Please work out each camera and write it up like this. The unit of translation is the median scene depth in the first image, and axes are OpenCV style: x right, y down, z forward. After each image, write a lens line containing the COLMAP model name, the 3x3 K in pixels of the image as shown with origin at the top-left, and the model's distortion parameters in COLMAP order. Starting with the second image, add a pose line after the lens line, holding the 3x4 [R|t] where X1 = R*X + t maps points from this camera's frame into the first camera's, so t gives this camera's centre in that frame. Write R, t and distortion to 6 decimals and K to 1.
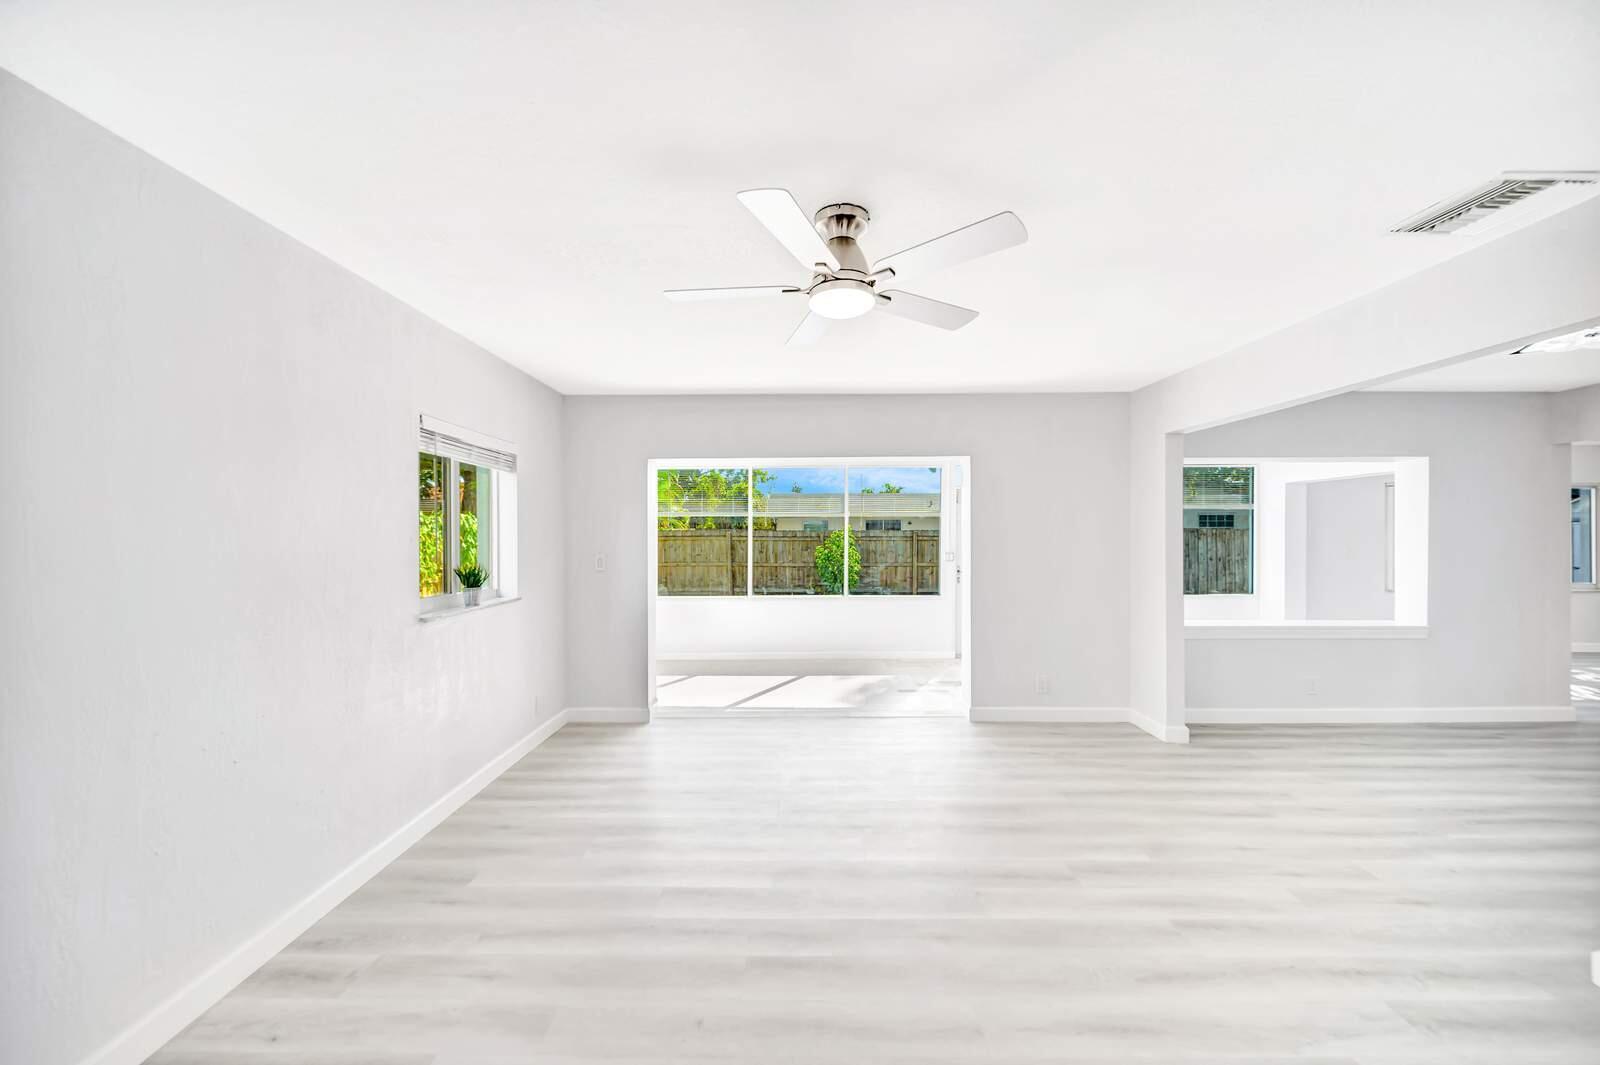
lens RADIAL K [[572.2, 0, 794.3], [0, 572.2, 533.5], [0, 0, 1]] dist [-0.003845, -0.000862]
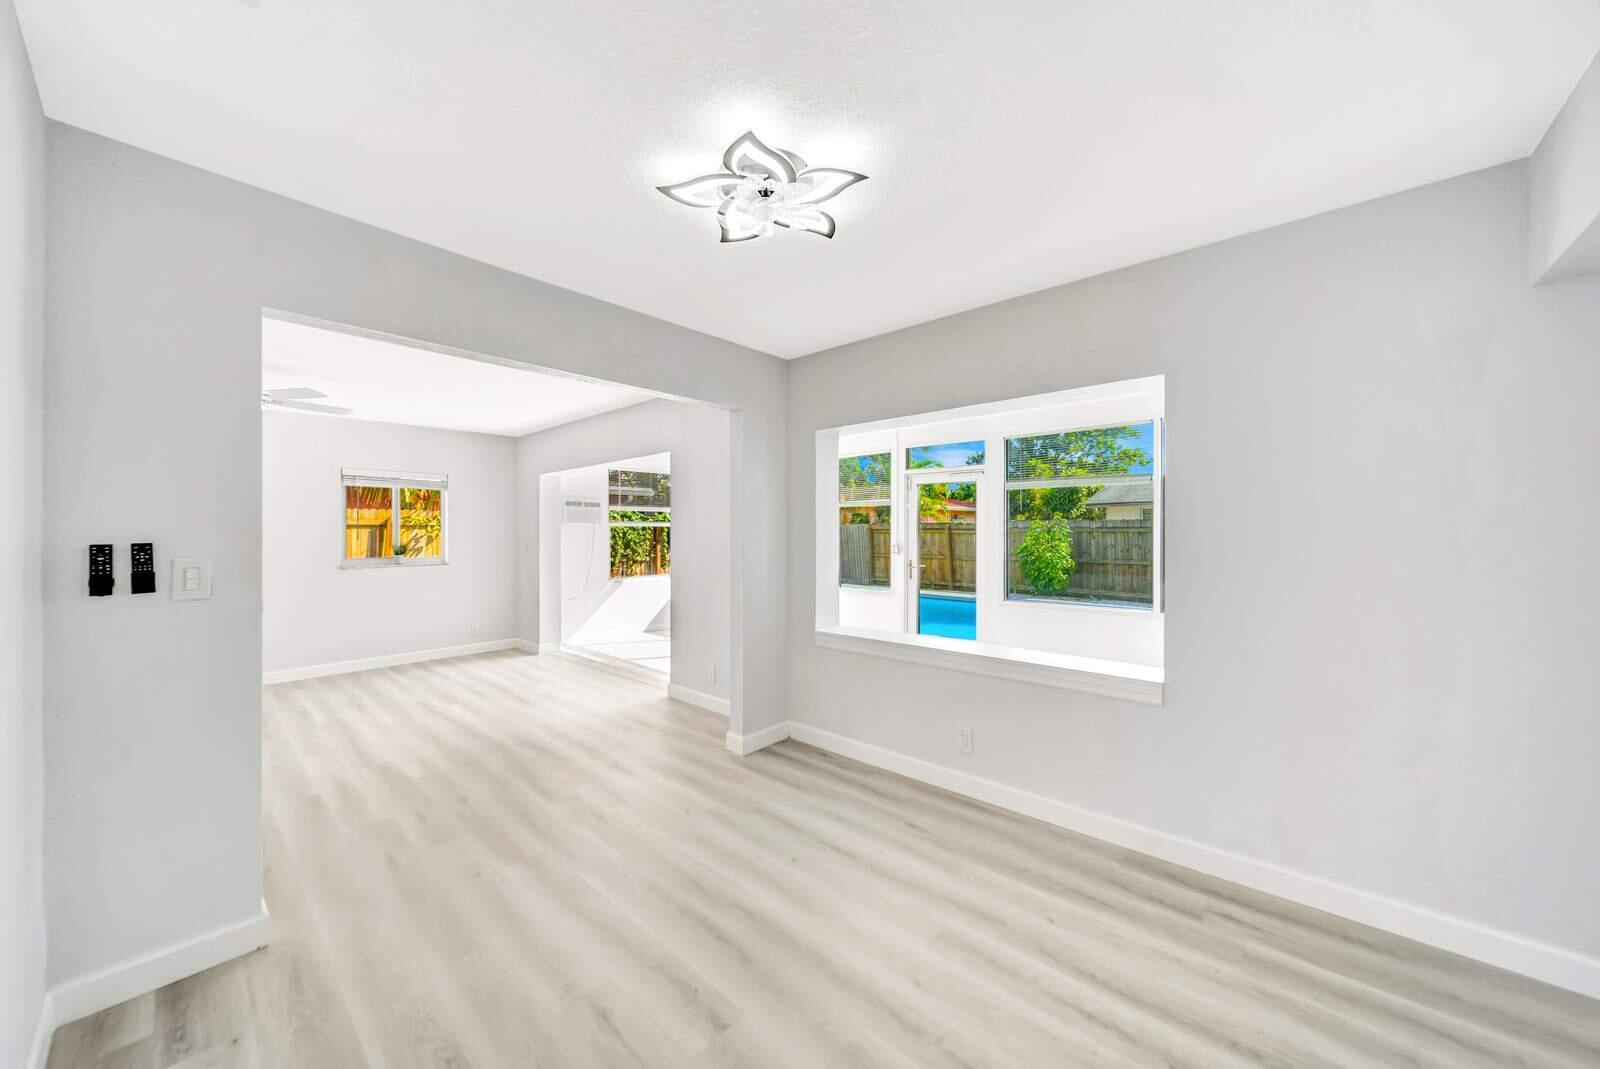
lens RADIAL K [[572.2, 0, 772.7], [0, 572.2, 526.9], [0, 0, 1]] dist [-0.003845, -0.000862]
pose [[0.741008, -0.006885, -0.671460, 0.721902], [0.006122, 0.999975, -0.003498, 0.011809], [0.671468, -0.001519, 0.741032, 0.213036]]
